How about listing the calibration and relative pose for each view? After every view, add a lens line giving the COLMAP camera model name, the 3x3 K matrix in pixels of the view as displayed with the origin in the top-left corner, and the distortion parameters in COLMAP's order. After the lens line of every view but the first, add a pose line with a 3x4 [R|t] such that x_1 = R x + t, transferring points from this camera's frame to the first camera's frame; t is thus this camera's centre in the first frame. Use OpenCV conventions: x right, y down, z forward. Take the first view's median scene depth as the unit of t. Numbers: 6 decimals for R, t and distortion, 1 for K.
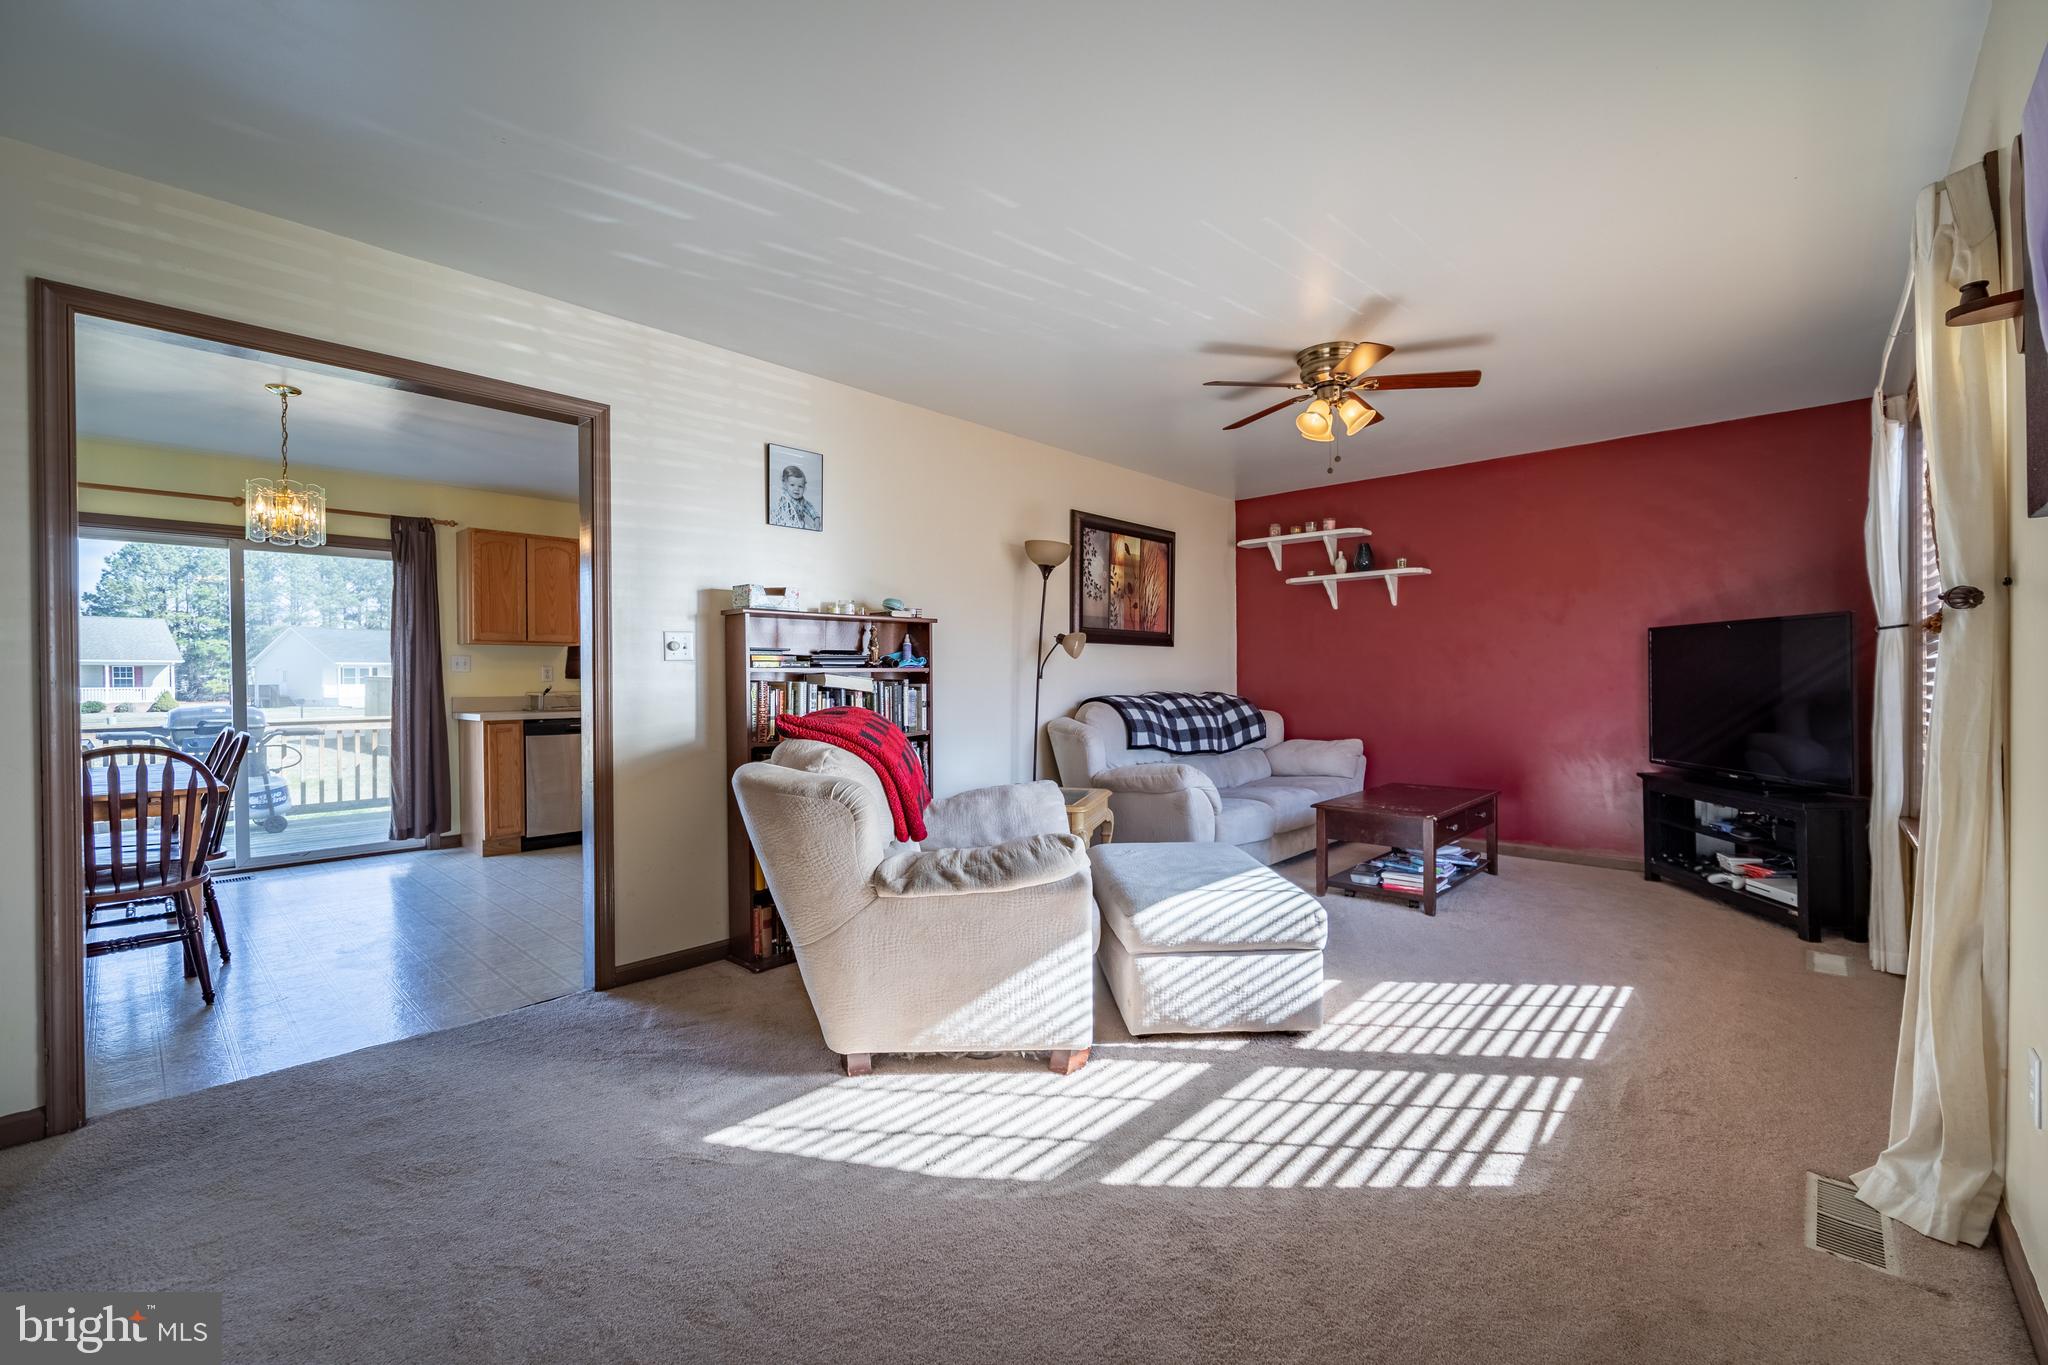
lens RADIAL K [[845.4, 0, 1032.4], [0, 845.4, 681.7], [0, 0, 1]] dist [-0.000002, -0.000091]
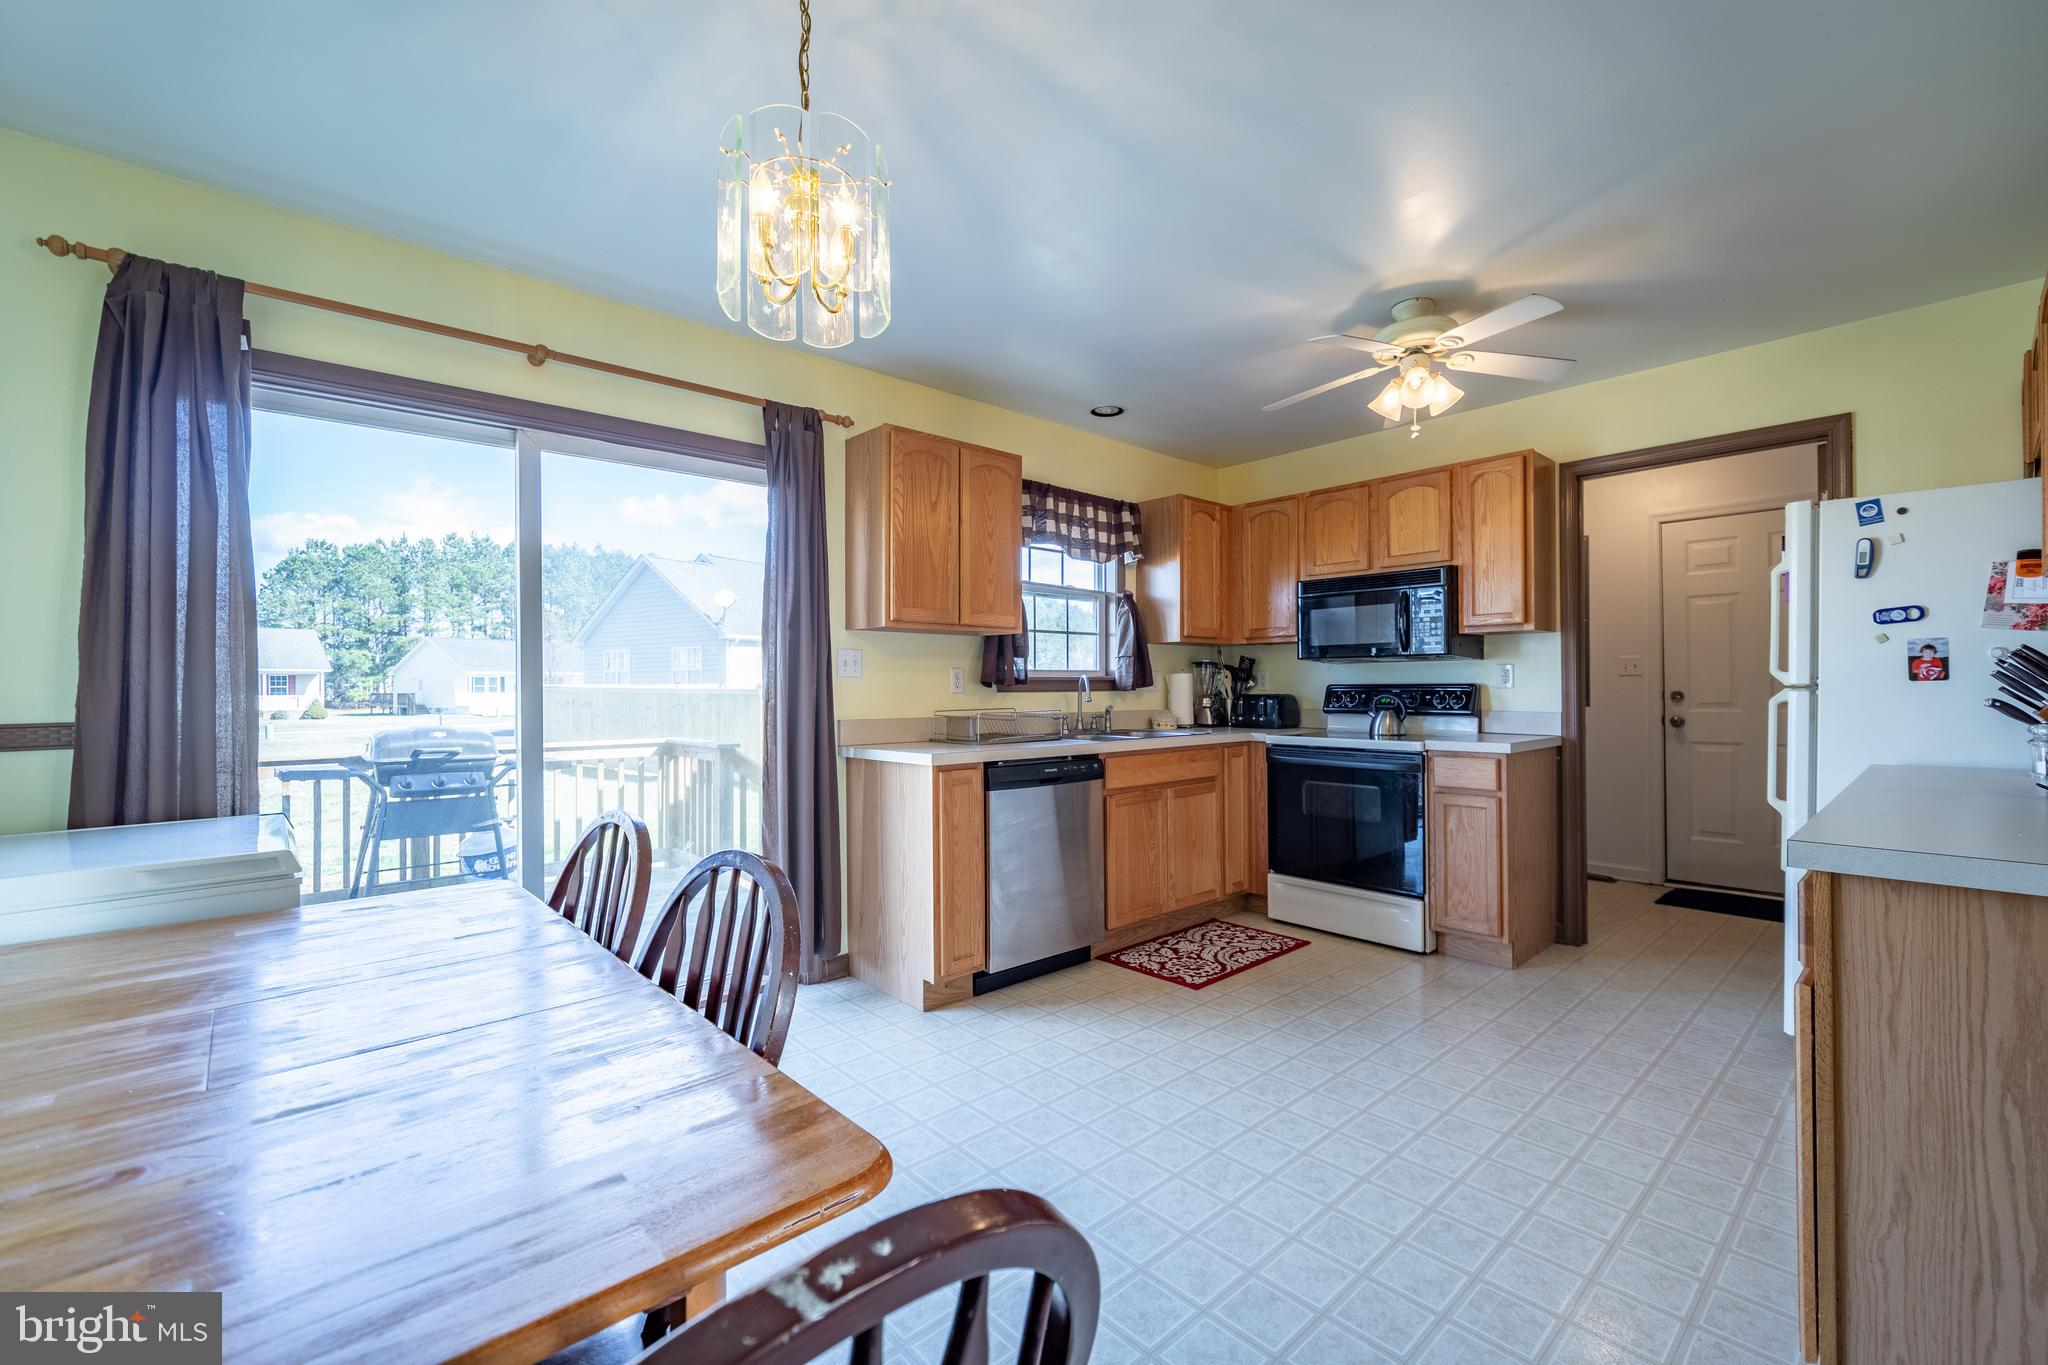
lens RADIAL K [[845.4, 0, 1032.4], [0, 845.4, 682.9], [0, 0, 1]] dist [-0.000002, -0.000091]
pose [[0.995823, 0.001518, -0.091295, -0.062332], [-0.002479, 0.999943, -0.010416, -0.000220], [0.091274, 0.010599, 0.995769, 0.053506]]
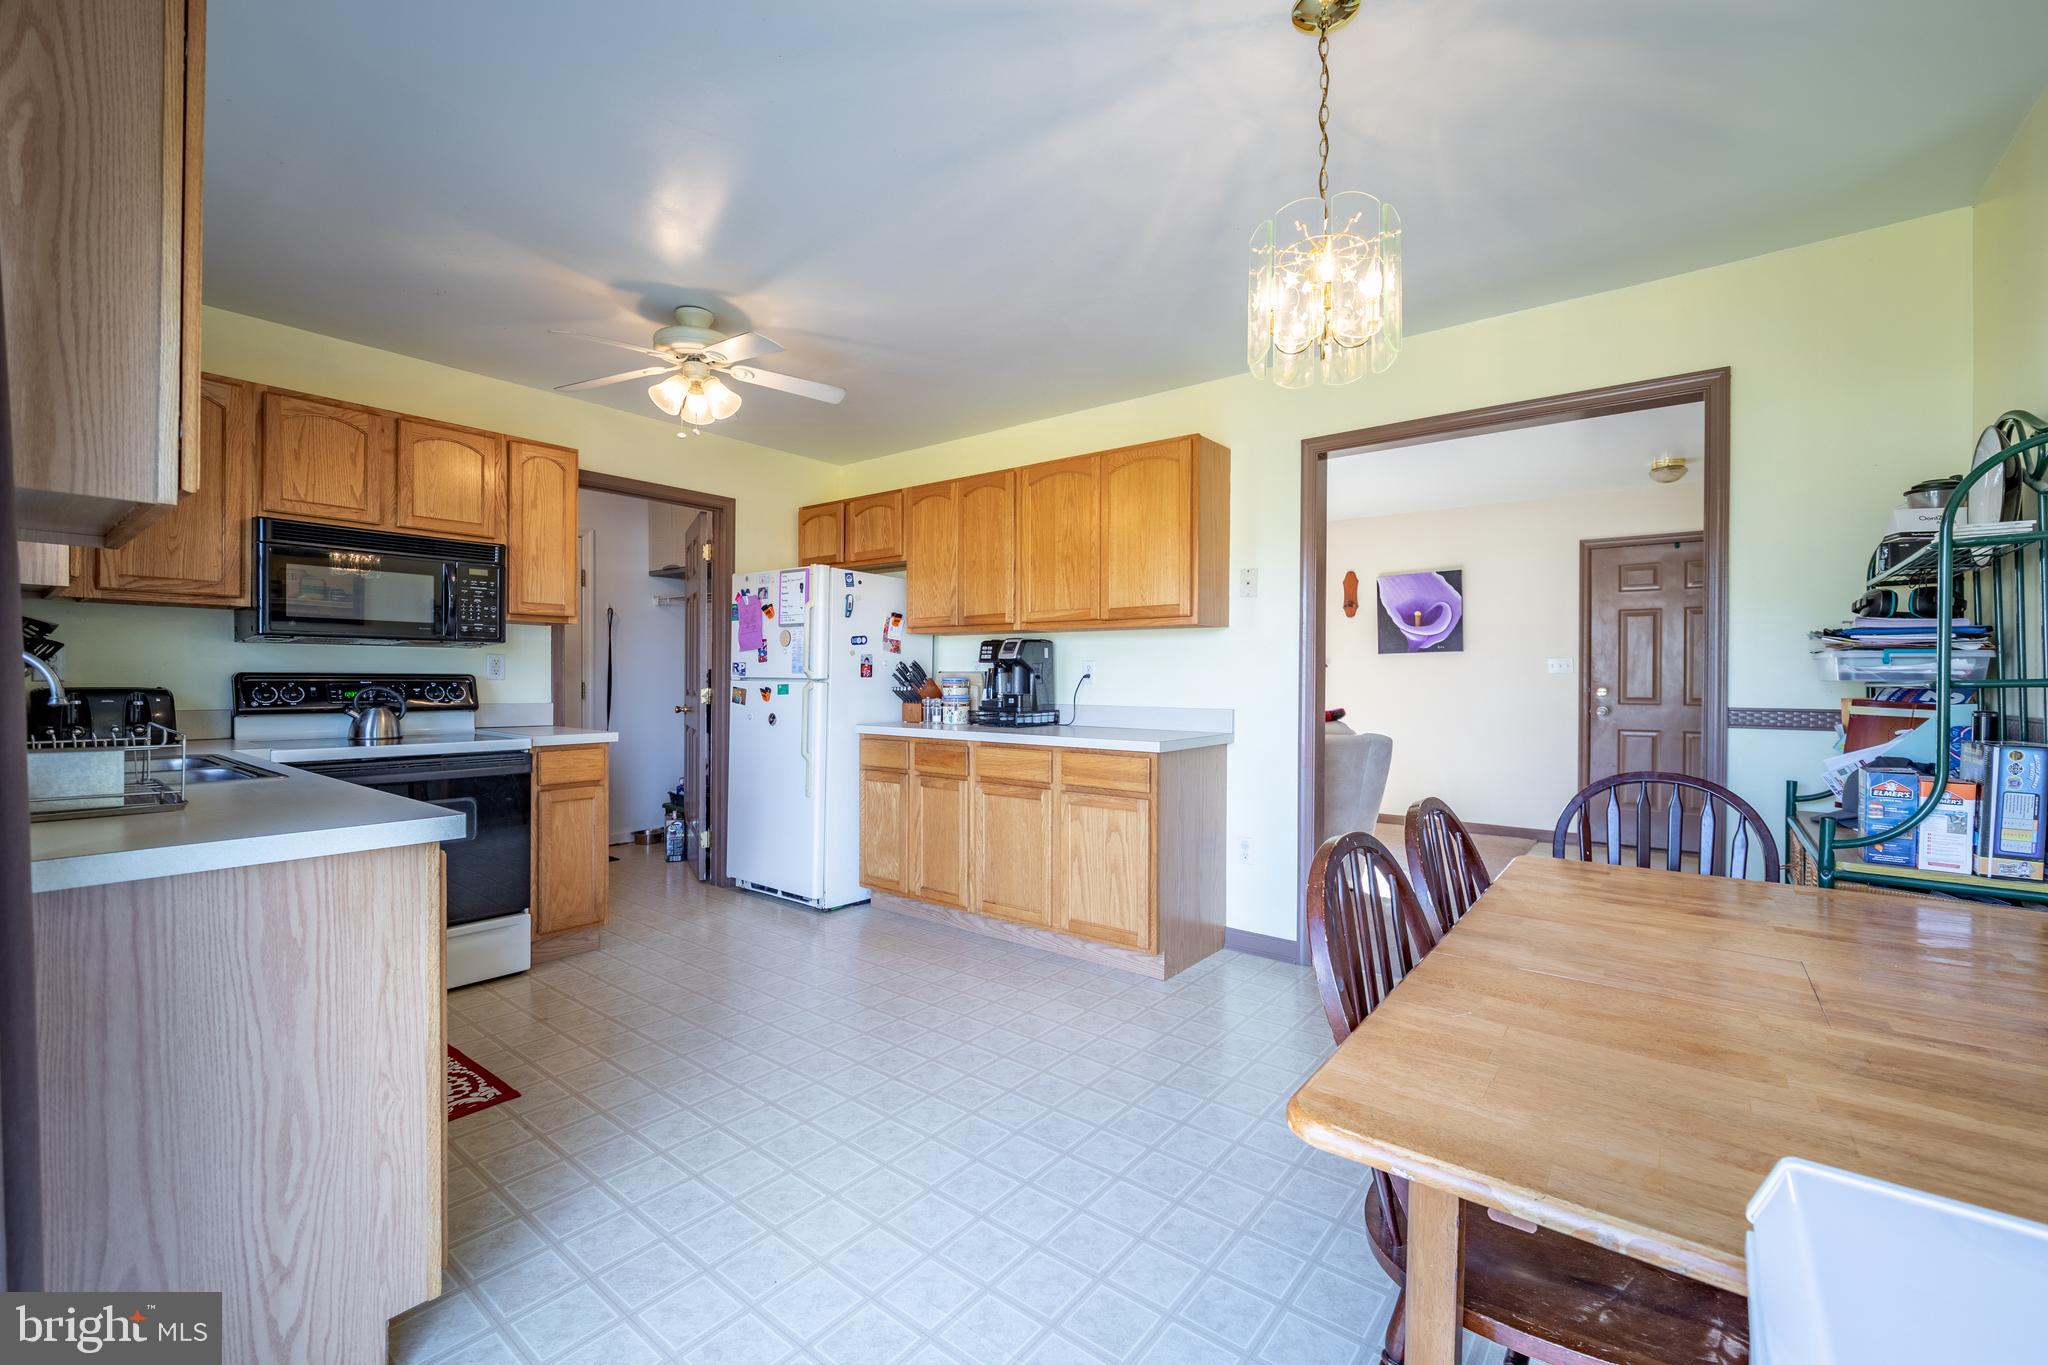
lens RADIAL K [[845.4, 0, 1035.0], [0, 845.4, 686.3], [0, 0, 1]] dist [-0.000002, -0.000091]
pose [[-0.073604, -0.002664, 0.997284, -0.107066], [0.000118, 0.999996, 0.002680, -0.000270], [-0.997288, 0.000315, -0.073603, 0.096778]]
